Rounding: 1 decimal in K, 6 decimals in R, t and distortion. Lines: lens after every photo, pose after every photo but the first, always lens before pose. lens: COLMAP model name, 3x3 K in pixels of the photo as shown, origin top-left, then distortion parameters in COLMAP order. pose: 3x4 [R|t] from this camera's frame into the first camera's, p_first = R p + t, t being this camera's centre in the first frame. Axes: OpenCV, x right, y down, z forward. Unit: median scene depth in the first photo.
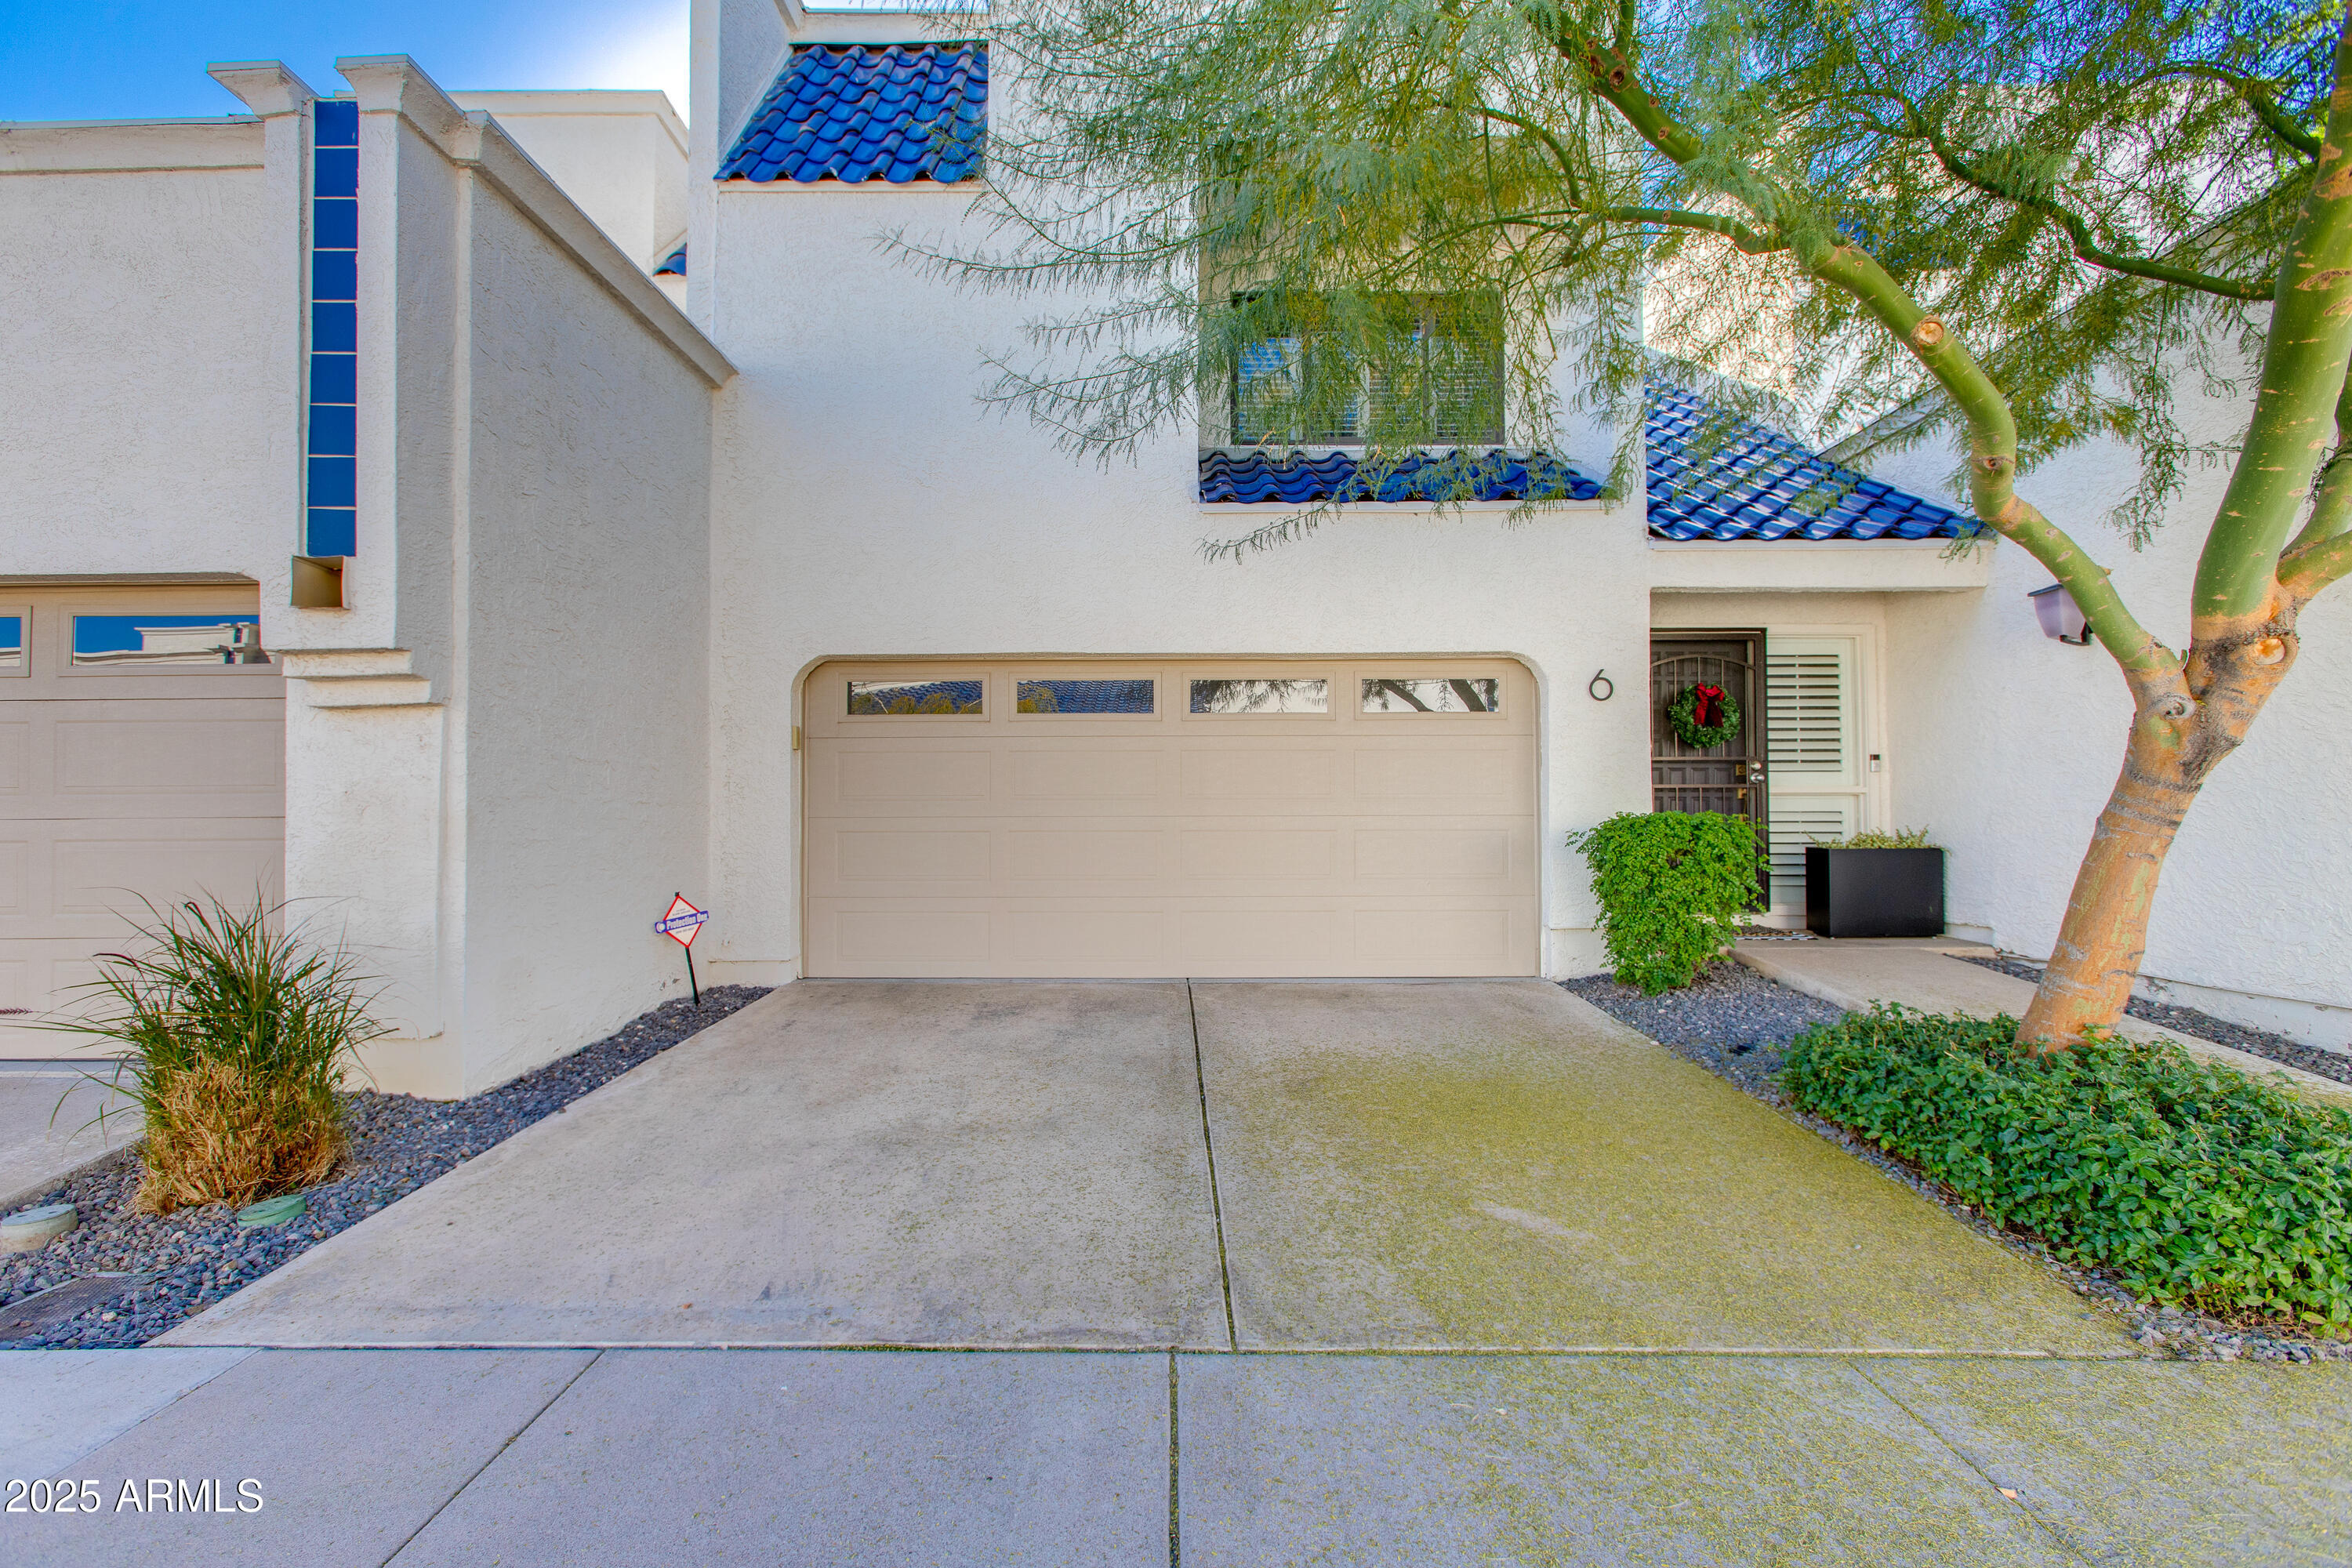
lens RADIAL K [[1043.7, 0, 1168.0], [0, 1043.7, 796.3], [0, 0, 1]] dist [0.000585, 0.000563]
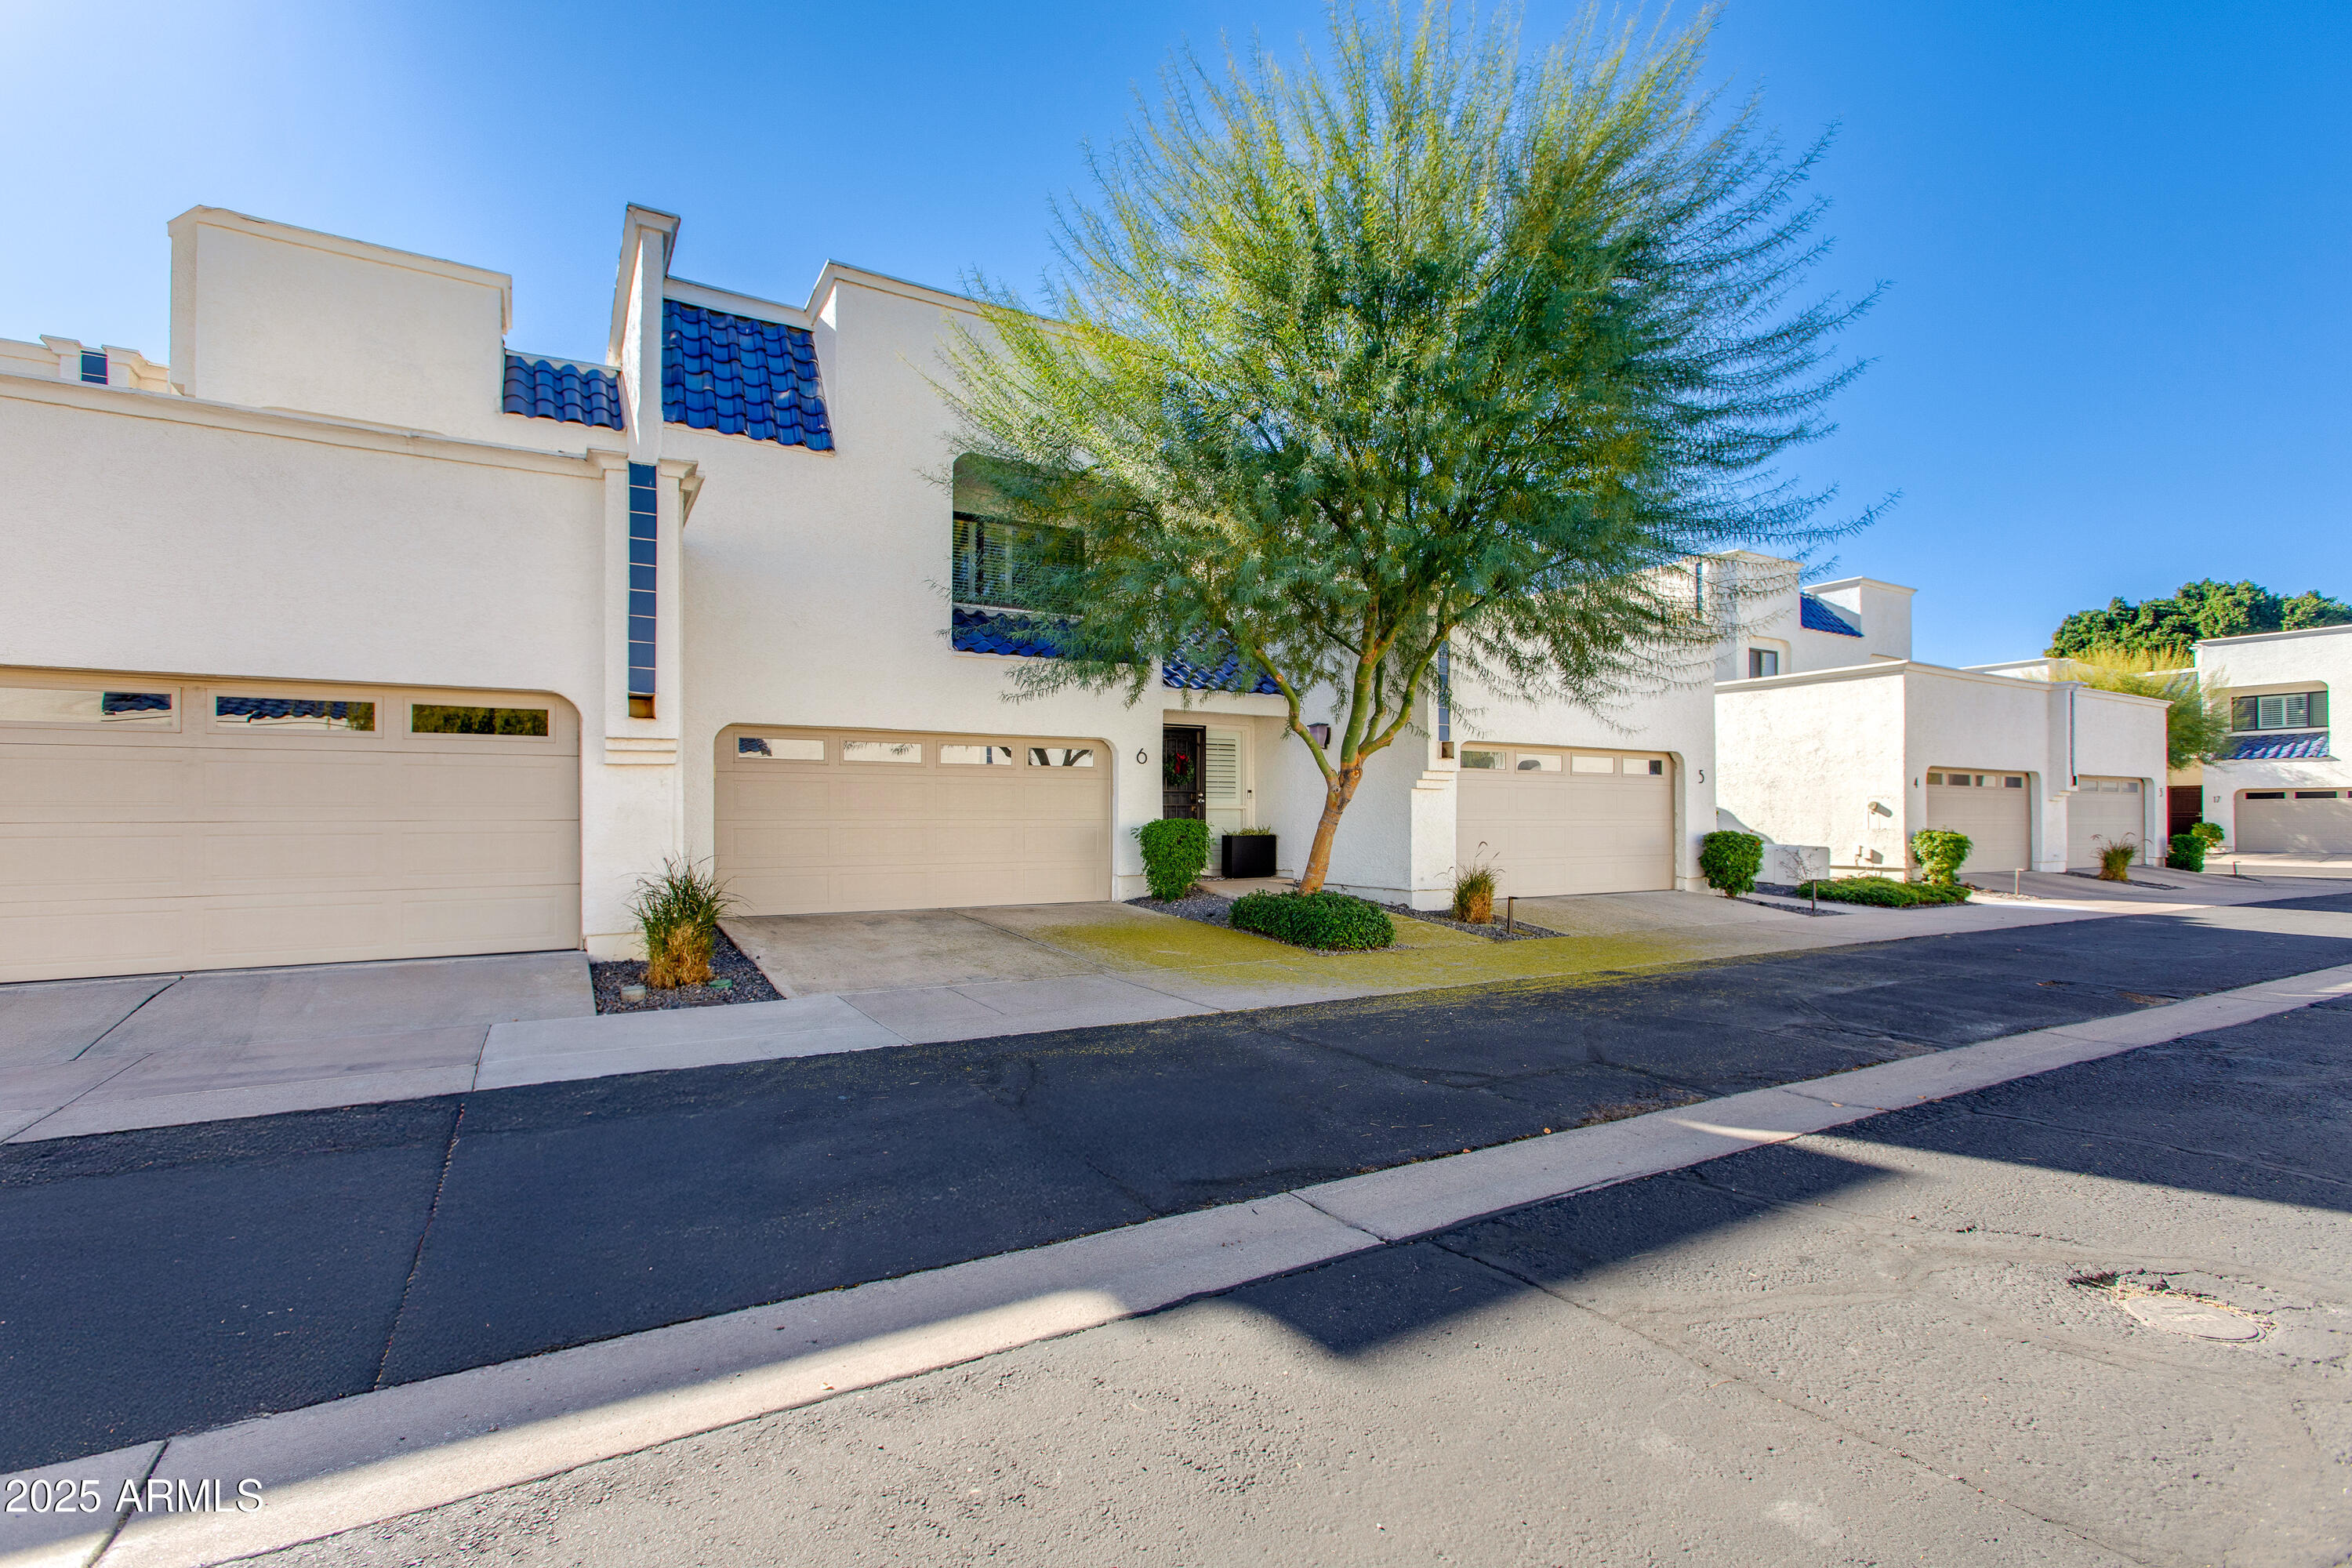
lens RADIAL K [[1043.7, 0, 1172.8], [0, 1043.7, 795.4], [0, 0, 1]] dist [0.000585, 0.000563]
pose [[0.853566, 0.014257, 0.520790, -0.614800], [-0.014381, 0.999889, -0.003802, -0.023529], [-0.520786, -0.004244, 0.853677, -0.797188]]
